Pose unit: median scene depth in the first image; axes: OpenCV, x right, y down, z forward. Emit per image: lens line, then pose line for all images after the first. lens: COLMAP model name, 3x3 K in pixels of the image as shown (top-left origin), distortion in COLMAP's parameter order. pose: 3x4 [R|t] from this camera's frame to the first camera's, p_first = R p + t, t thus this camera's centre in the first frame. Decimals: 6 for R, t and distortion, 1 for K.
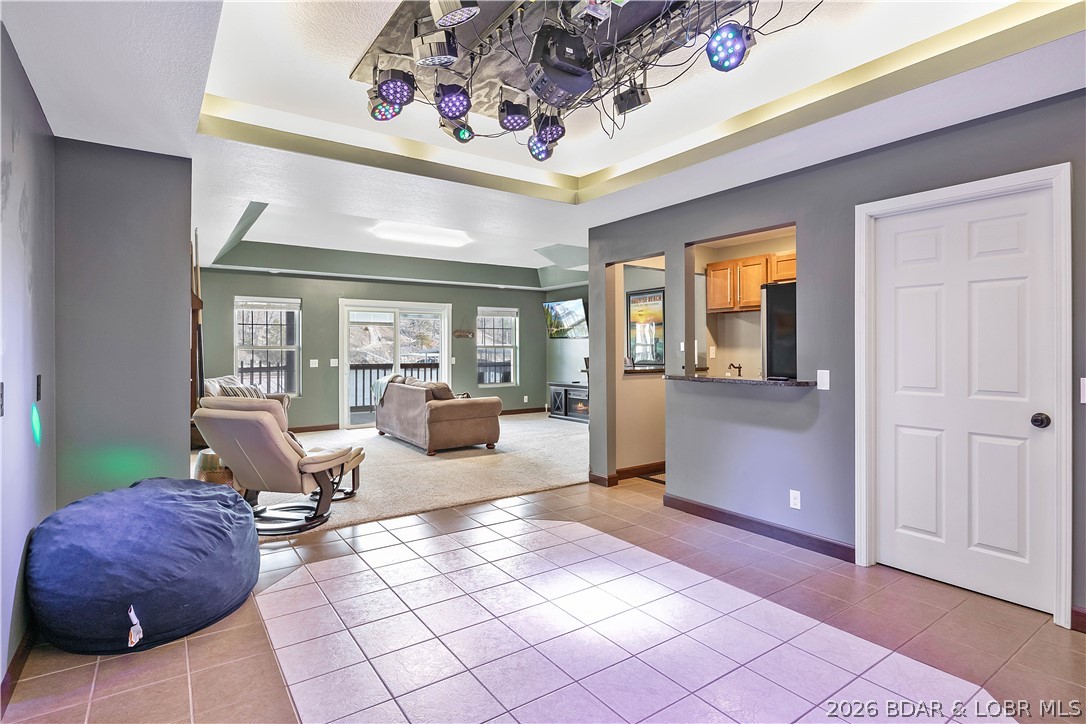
lens RADIAL K [[545.6, 0, 539.6], [0, 545.6, 357.5], [0, 0, 1]] dist [0.001159, 0.000115]
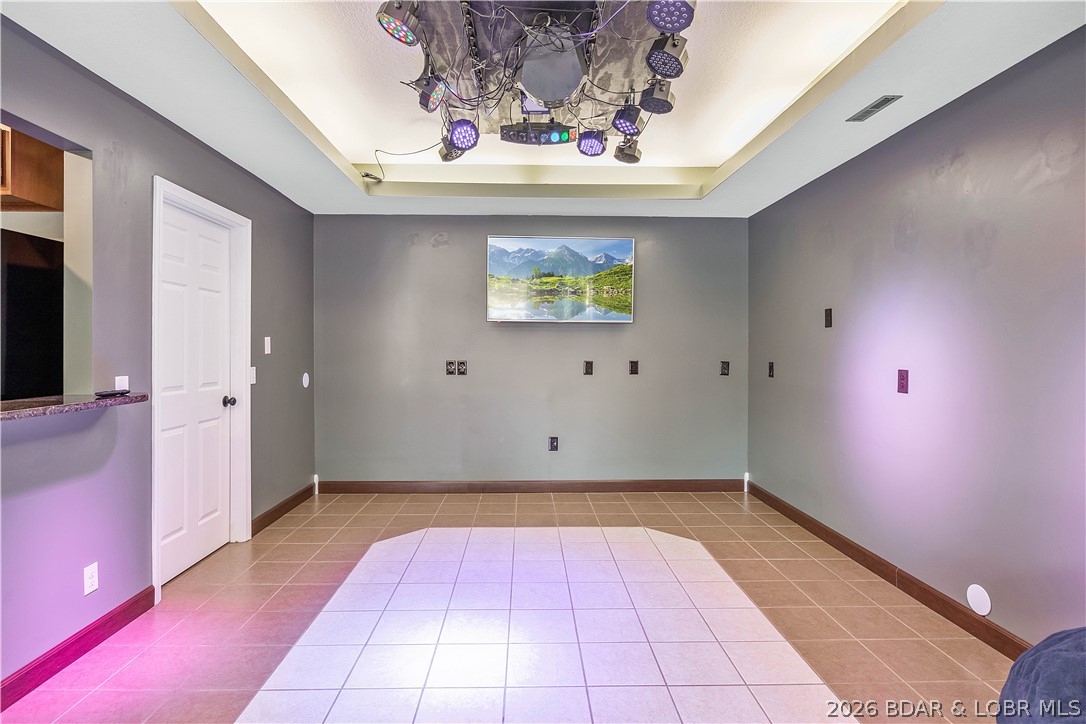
lens RADIAL K [[545.6, 0, 537.6], [0, 545.6, 354.8], [0, 0, 1]] dist [0.001159, 0.000115]
pose [[-0.835962, -0.013140, 0.548630, -0.446160], [-0.001298, 0.999758, 0.021966, -0.029441], [-0.548786, 0.017651, -0.835777, 1.669693]]
